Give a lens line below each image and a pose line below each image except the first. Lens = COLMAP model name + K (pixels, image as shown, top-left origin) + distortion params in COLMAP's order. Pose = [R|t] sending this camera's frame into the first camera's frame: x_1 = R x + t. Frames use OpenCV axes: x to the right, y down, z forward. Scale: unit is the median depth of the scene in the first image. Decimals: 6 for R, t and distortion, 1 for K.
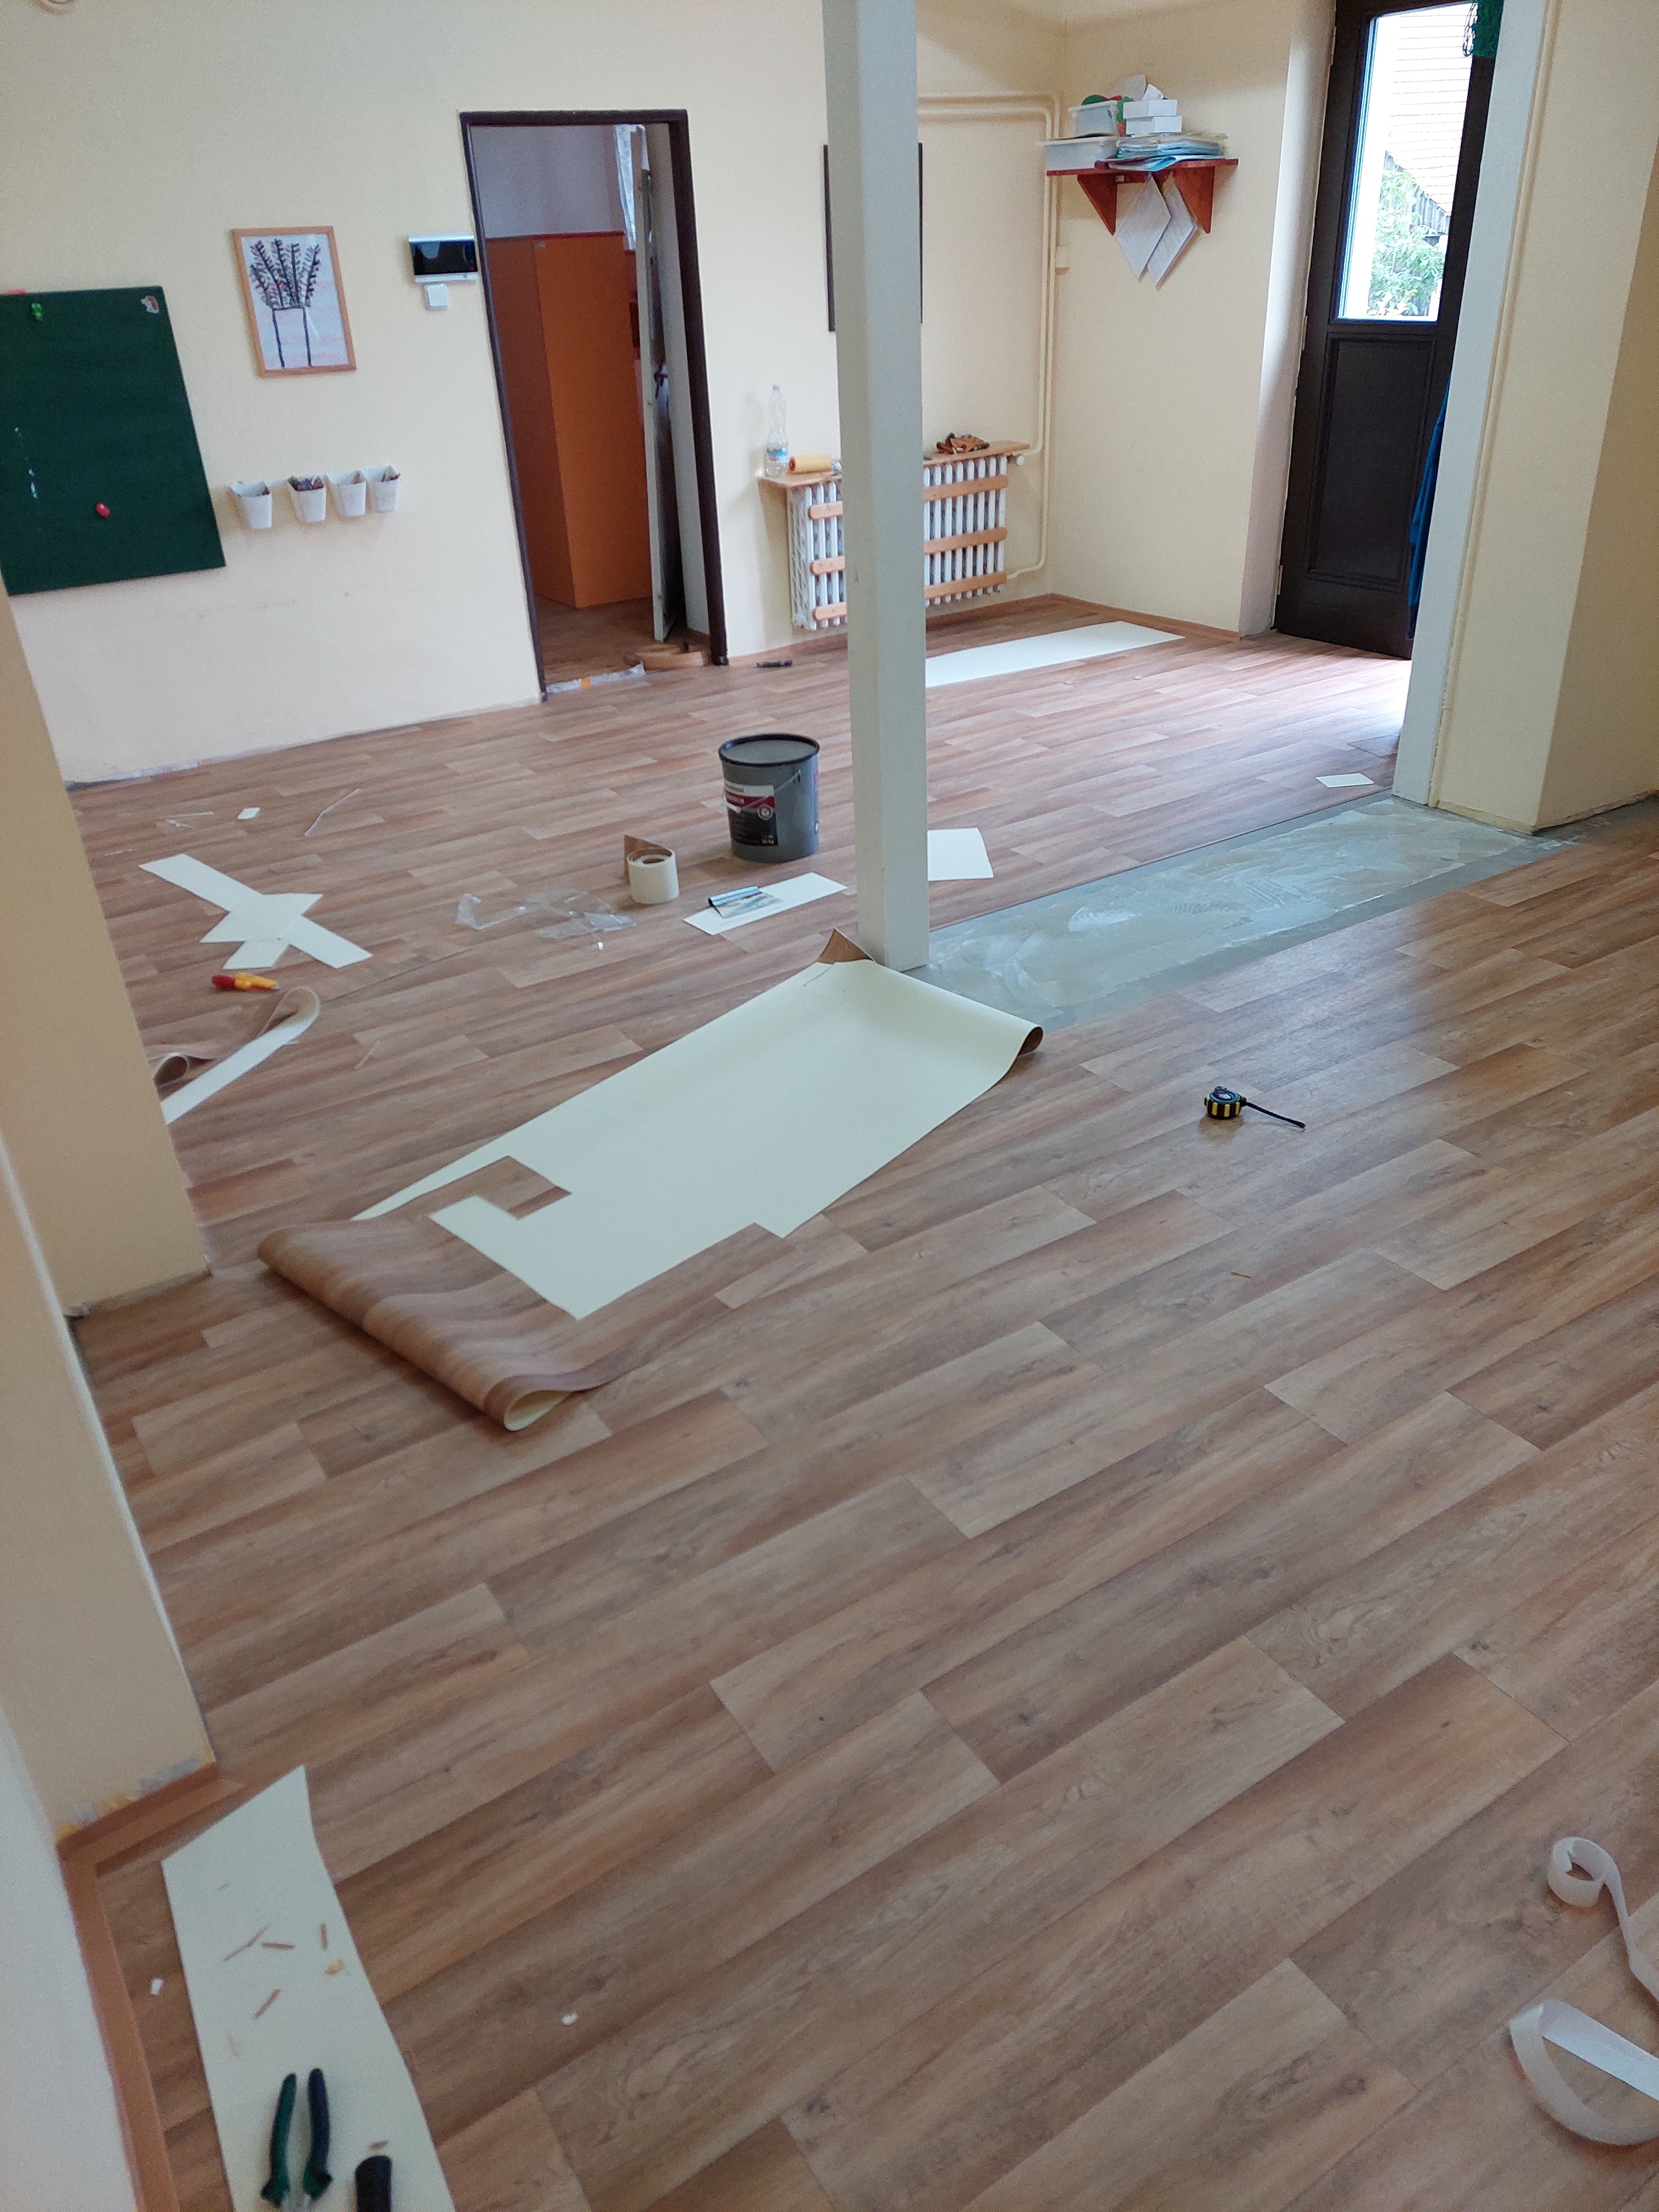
lens RADIAL K [[1585.2, 0, 811.9], [0, 1585.2, 1103.9], [0, 0, 1]] dist [0.039467, -0.029546]
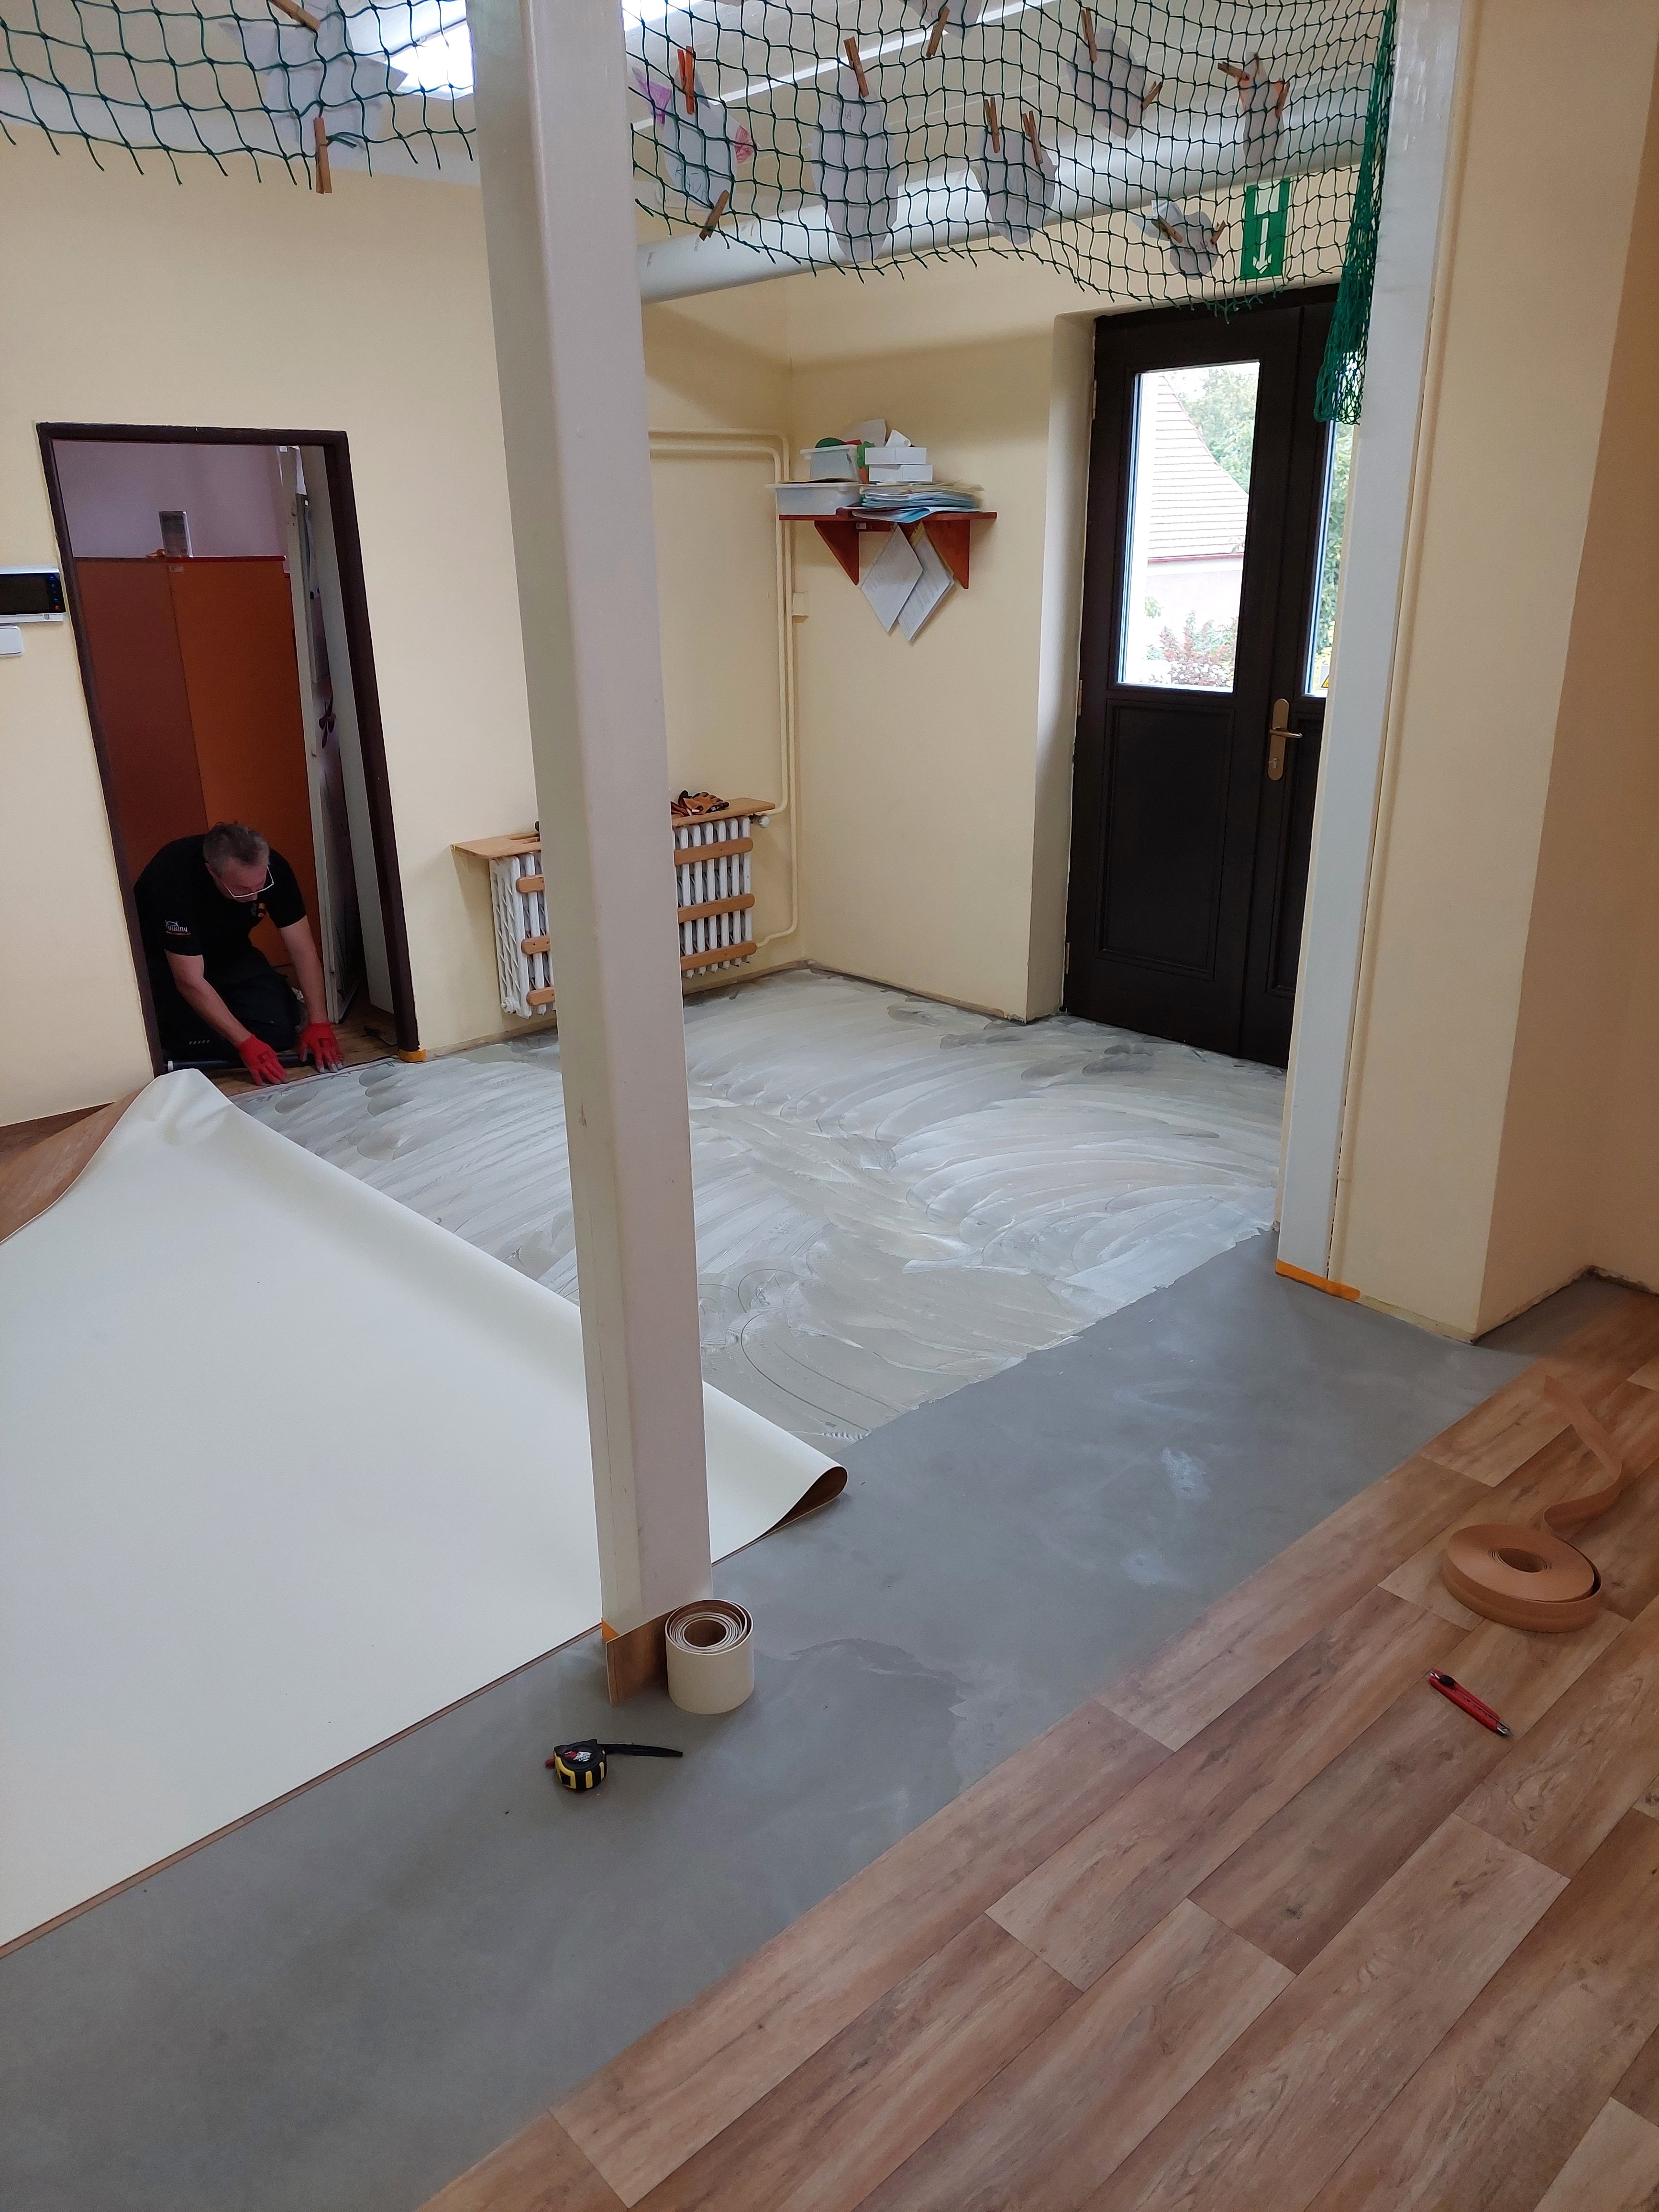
lens RADIAL K [[1585.2, 0, 847.0], [0, 1585.2, 1116.8], [0, 0, 1]] dist [0.039467, -0.029546]
pose [[0.981383, -0.037908, 0.188281, 0.006402], [0.065763, 0.987393, -0.143979, -0.127833], [-0.180449, 0.153680, 0.971504, 0.194565]]
